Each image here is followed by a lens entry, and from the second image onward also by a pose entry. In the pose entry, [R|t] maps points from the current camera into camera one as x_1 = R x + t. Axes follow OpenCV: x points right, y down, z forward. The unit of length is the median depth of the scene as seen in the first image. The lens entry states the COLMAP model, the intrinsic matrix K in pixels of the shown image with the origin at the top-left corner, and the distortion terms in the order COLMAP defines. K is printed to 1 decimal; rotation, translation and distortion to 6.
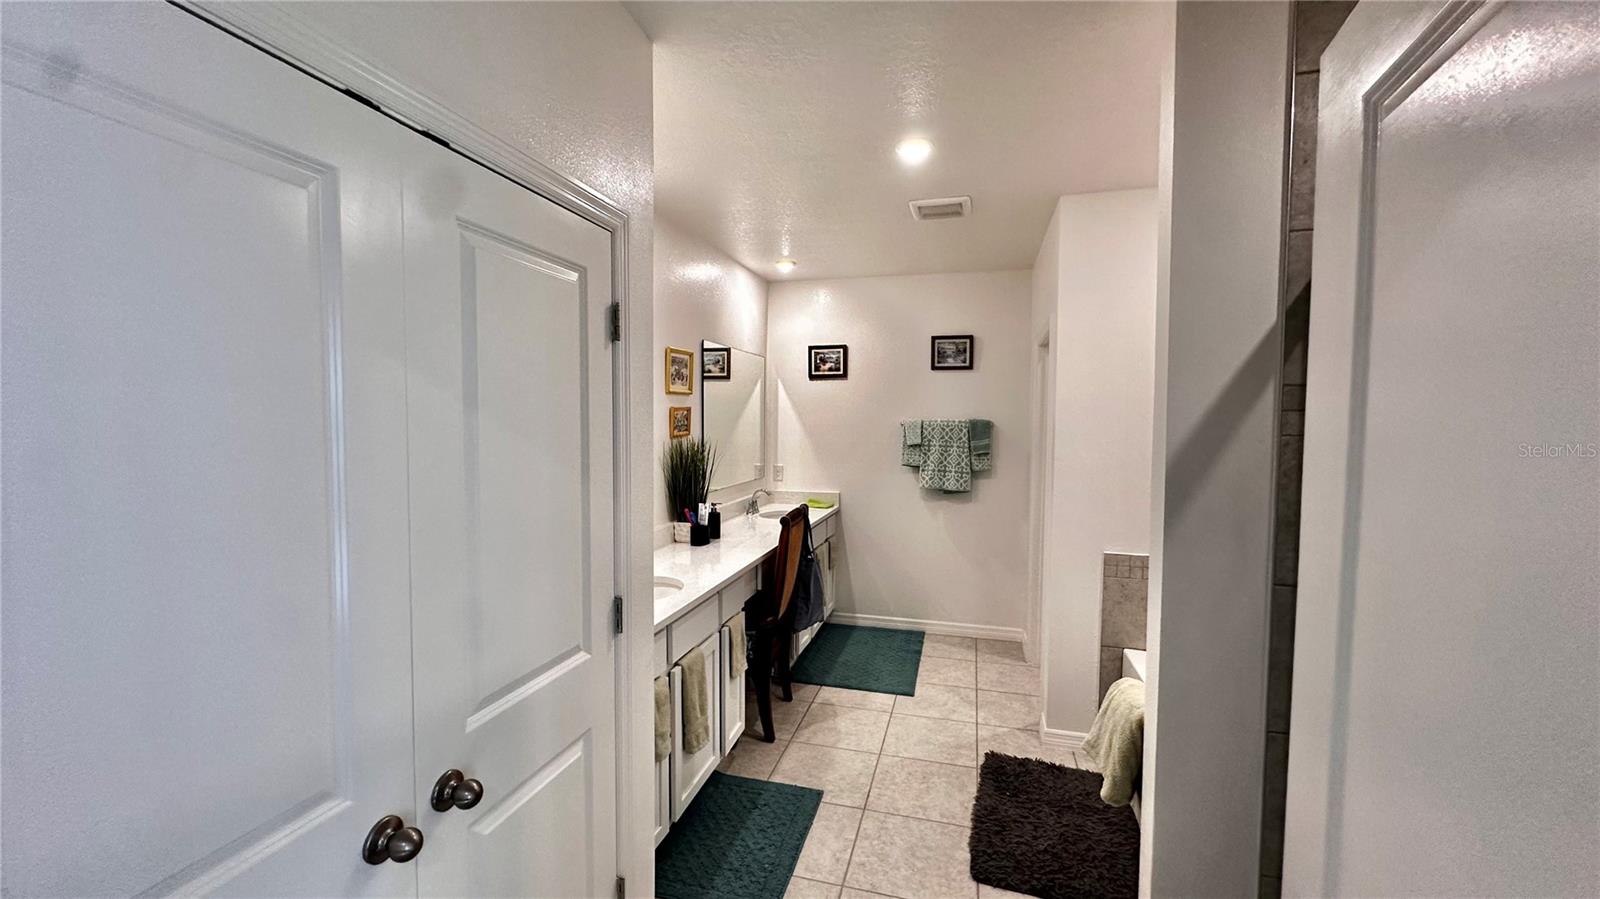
lens RADIAL K [[639.9, 0, 800.0], [0, 639.9, 449.5], [0, 0, 1]] dist [-0.004796, 0.001359]
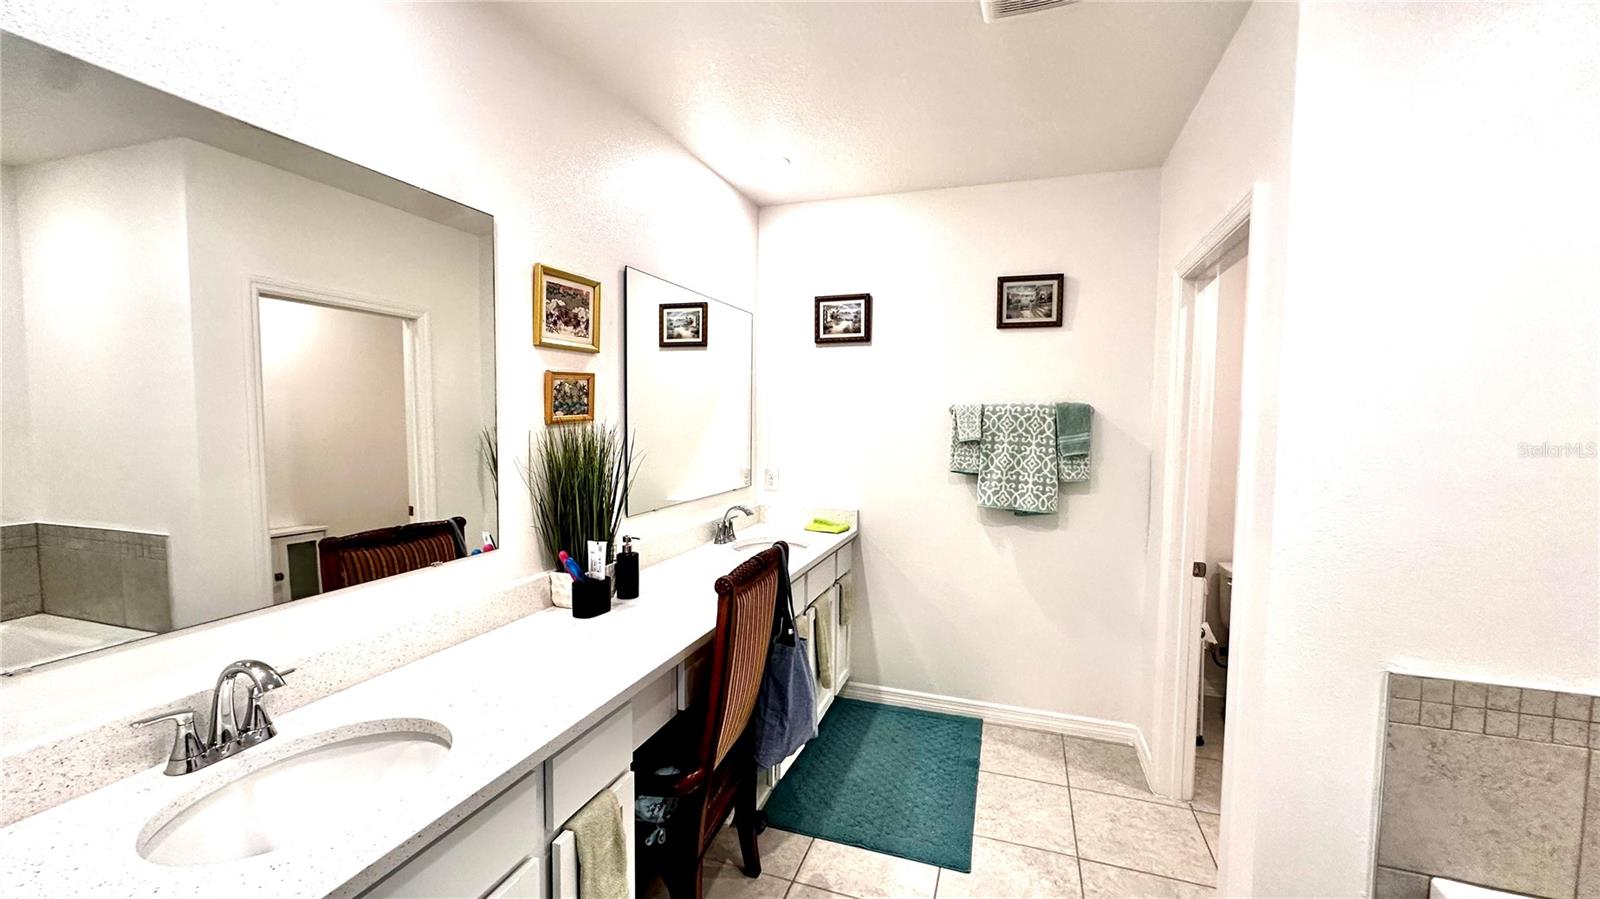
lens RADIAL K [[639.9, 0, 800.0], [0, 639.9, 449.5], [0, 0, 1]] dist [-0.004796, 0.001359]
pose [[0.997824, 0.009145, -0.065290, 0.046505], [-0.008829, 0.999948, 0.005127, -0.000489], [0.065334, -0.004540, 0.997853, 0.330024]]
